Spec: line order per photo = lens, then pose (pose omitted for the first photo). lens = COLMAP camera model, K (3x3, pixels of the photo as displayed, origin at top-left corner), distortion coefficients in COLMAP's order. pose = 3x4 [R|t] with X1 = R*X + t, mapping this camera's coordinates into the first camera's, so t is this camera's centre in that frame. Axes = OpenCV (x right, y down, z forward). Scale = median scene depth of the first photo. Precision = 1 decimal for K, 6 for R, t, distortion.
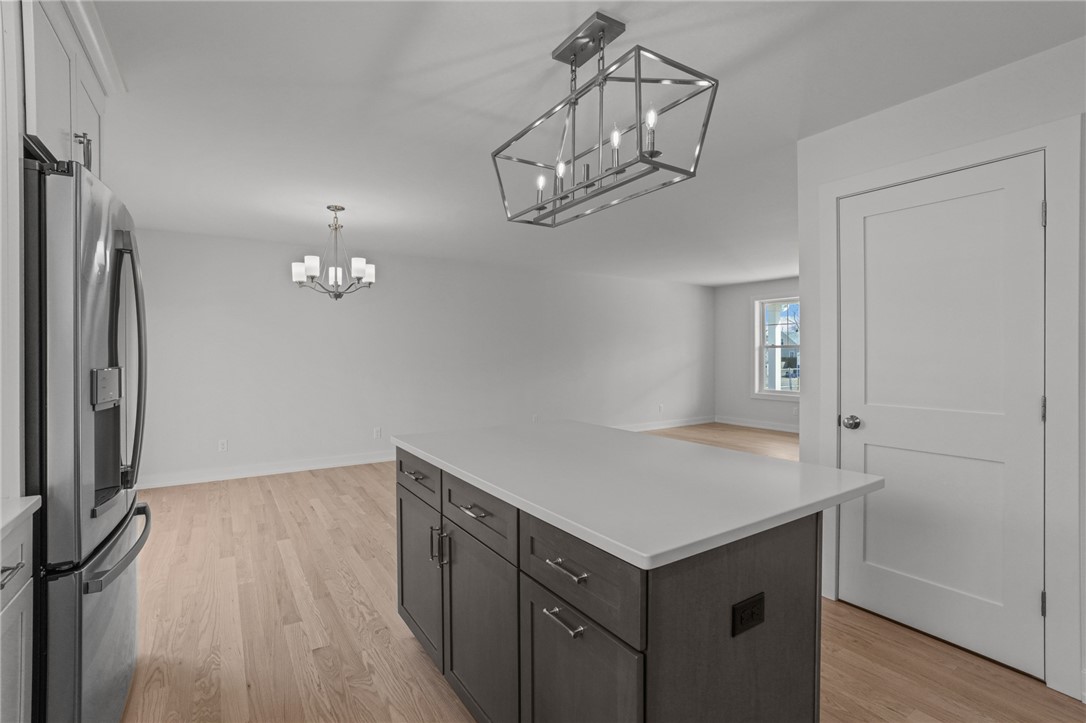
lens RADIAL K [[506.8, 0, 545.4], [0, 506.8, 350.8], [0, 0, 1]] dist [-0.051968, 0.023928]
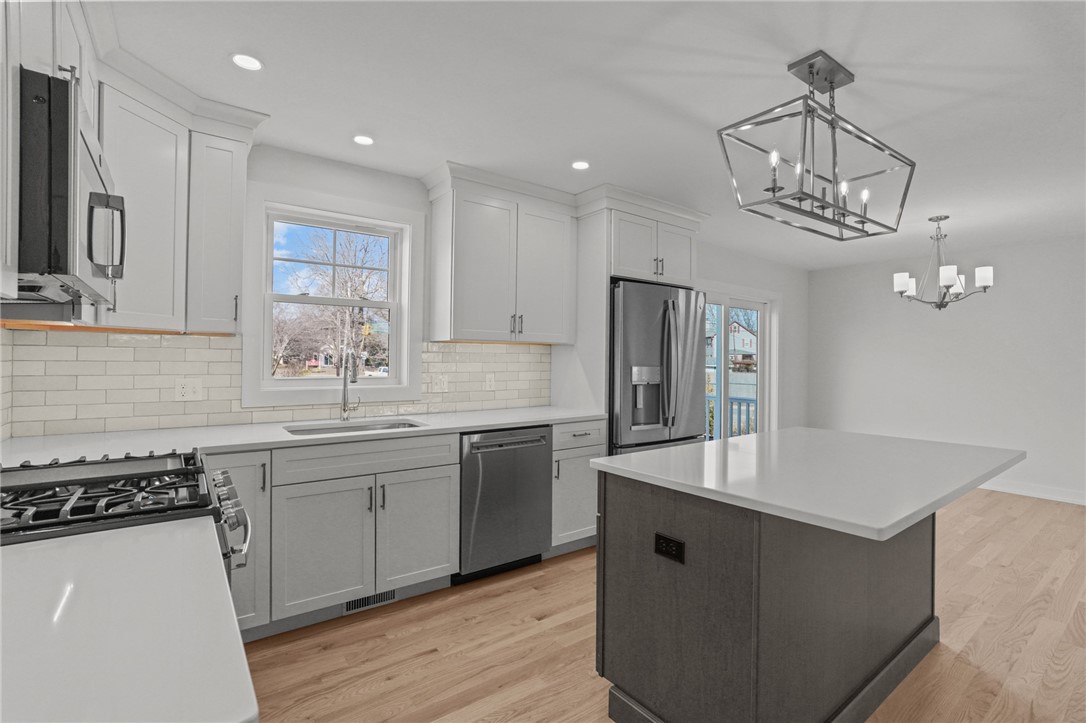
lens RADIAL K [[506.8, 0, 545.4], [0, 506.8, 350.8], [0, 0, 1]] dist [-0.051968, 0.023928]
pose [[0.065423, -0.010326, -0.997804, 0.947946], [-0.008948, 0.999900, -0.010934, -0.005553], [0.997817, 0.009644, 0.065324, 0.288811]]
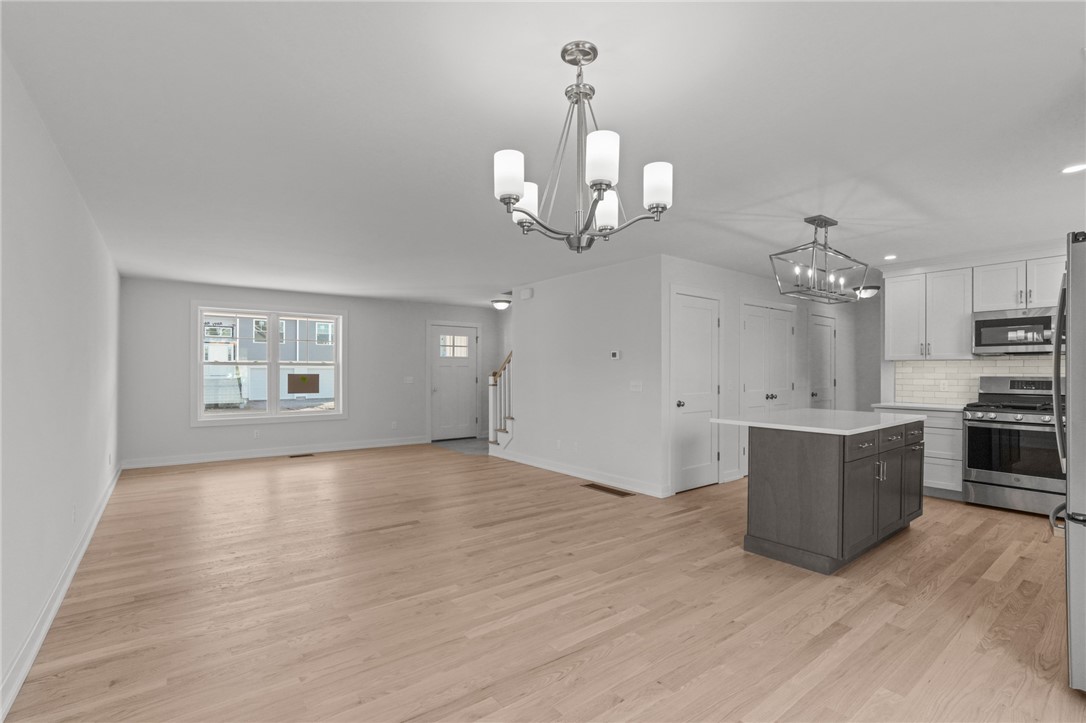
lens RADIAL K [[496.0, 0, 543.1], [0, 496.0, 368.1], [0, 0, 1]] dist [-0.049731, 0.022586]
pose [[-0.075190, 0.008120, 0.997136, -1.601654], [-0.001804, 0.999964, -0.008279, 0.013624], [-0.997168, -0.002422, -0.075173, 1.974548]]
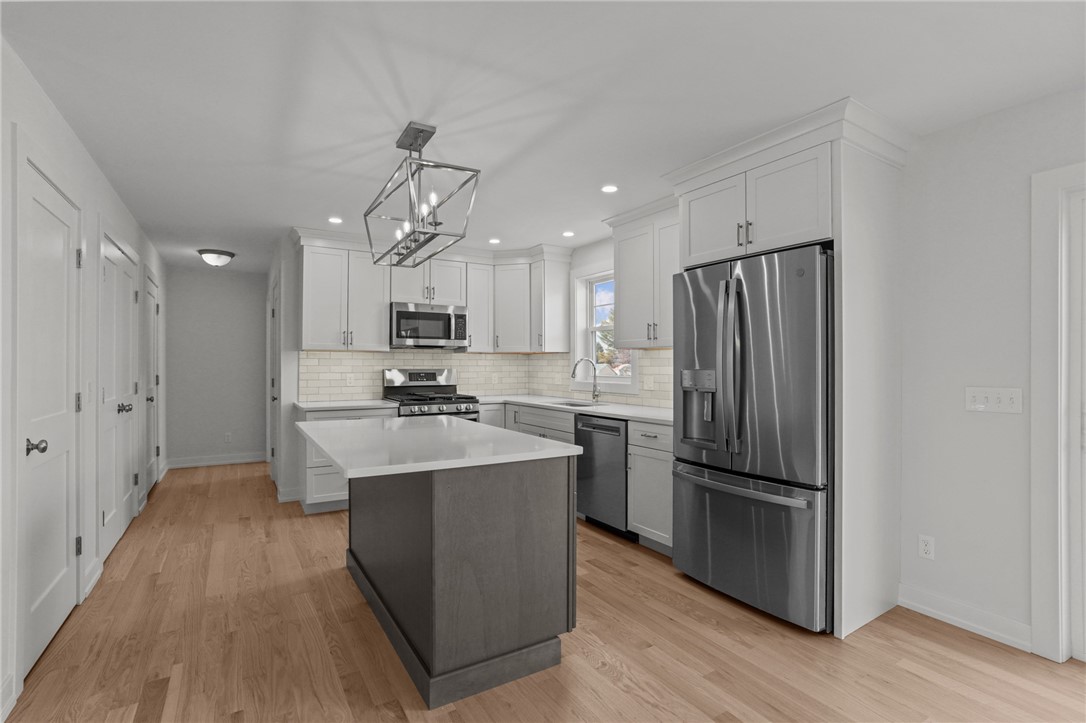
lens RADIAL K [[511.5, 0, 544.3], [0, 511.5, 363.6], [0, 0, 1]] dist [-0.052022, 0.023190]
pose [[-0.999585, 0.000723, 0.028807, -0.268673], [0.000639, 0.999996, -0.002922, 0.012104], [-0.028809, -0.002902, -0.999581, 2.039496]]
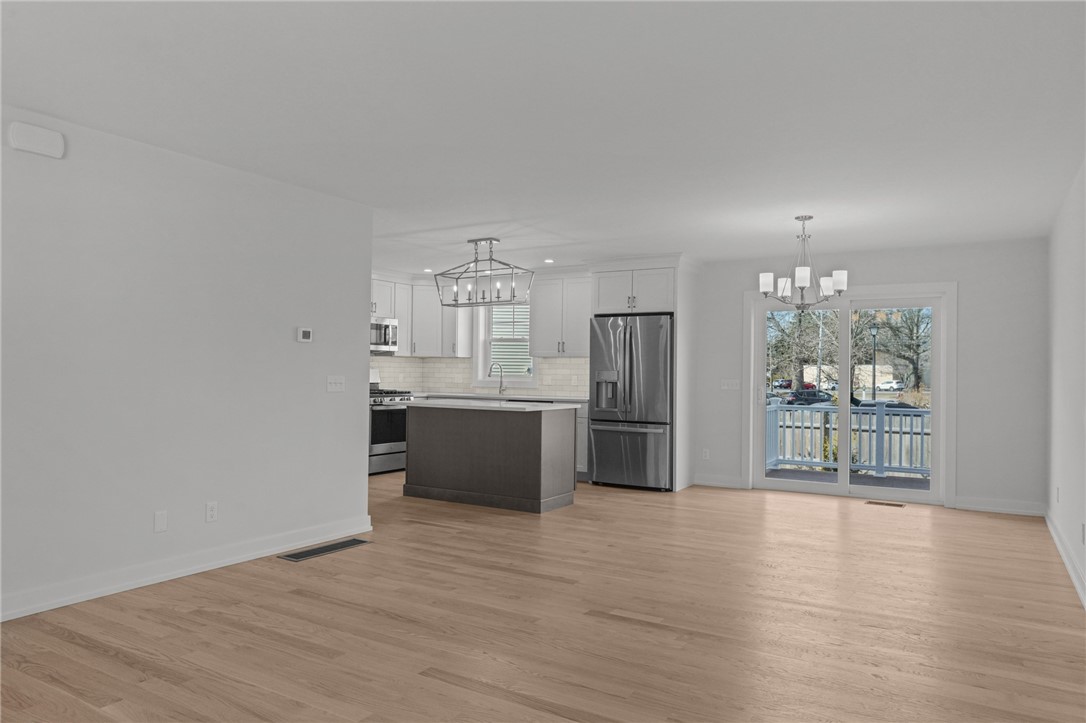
lens RADIAL K [[727.2, 0, 543.0], [0, 727.2, 361.5], [0, 0, 1]] dist [-0.034214, 0.031458]
pose [[-0.904890, -0.016455, -0.425327, 1.168134], [-0.011165, 0.999826, -0.014926, 0.036270], [0.425498, -0.008758, -0.904917, 3.800962]]
